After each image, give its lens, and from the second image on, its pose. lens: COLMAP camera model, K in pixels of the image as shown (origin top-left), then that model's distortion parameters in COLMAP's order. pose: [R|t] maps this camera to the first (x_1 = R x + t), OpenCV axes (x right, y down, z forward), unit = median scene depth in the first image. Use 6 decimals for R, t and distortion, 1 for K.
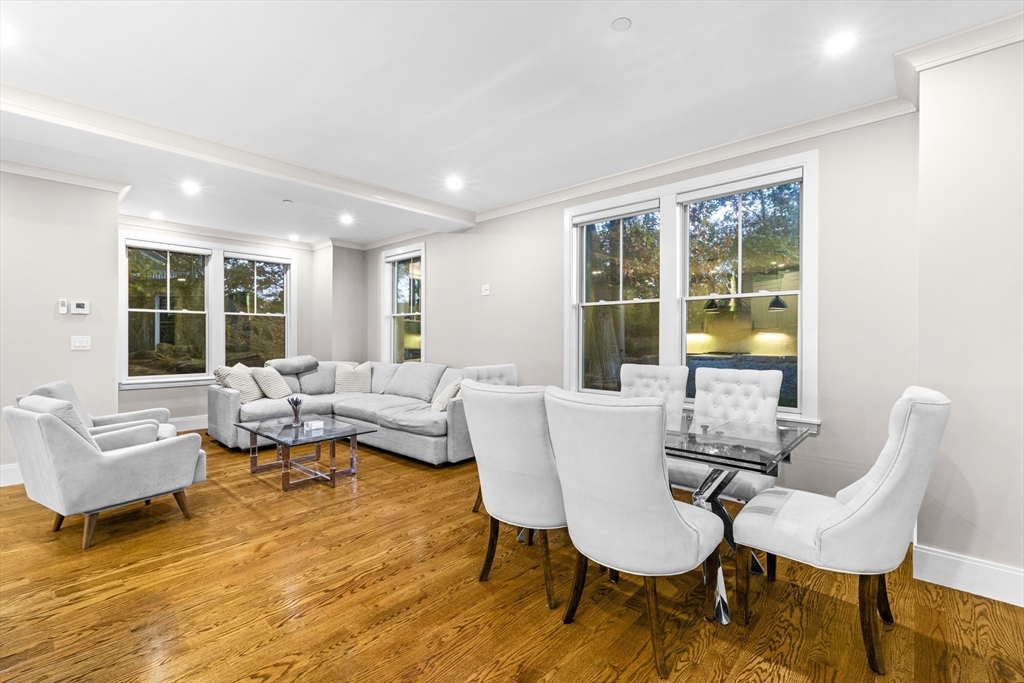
lens RADIAL K [[443.8, 0, 500.0], [0, 443.8, 336.6], [0, 0, 1]] dist [0.001911, 0.000946]
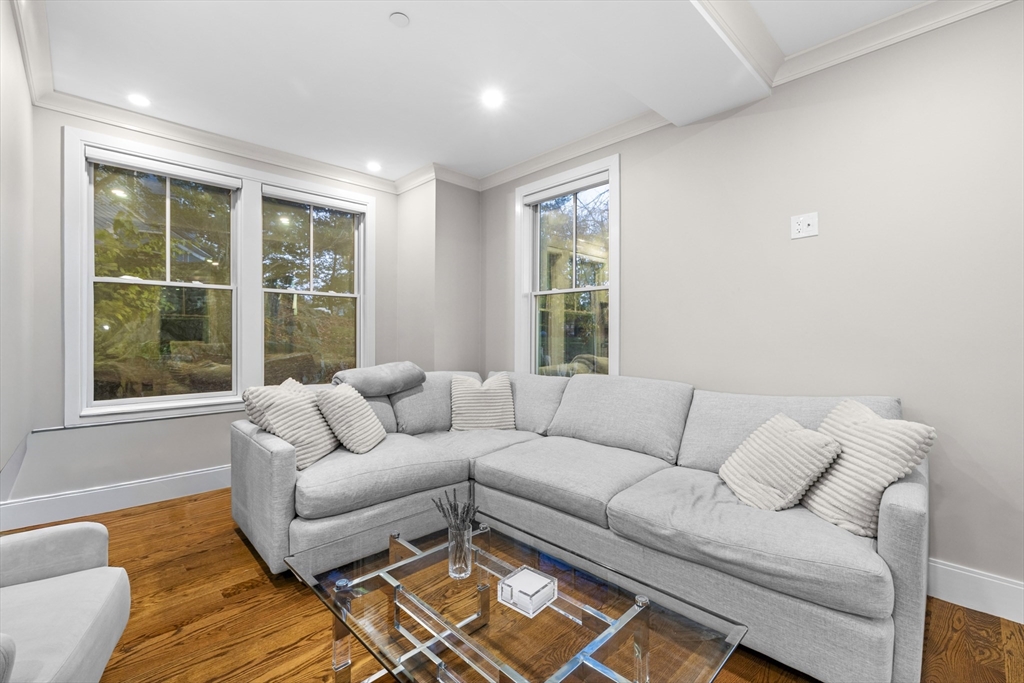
lens RADIAL K [[447.1, 0, 506.4], [0, 447.1, 333.1], [0, 0, 1]] dist [0.000202, 0.000318]
pose [[0.998321, 0.000563, -0.057928, -0.273461], [-0.000799, 0.999991, -0.004051, 0.008279], [0.057925, 0.004091, 0.998313, 0.443431]]
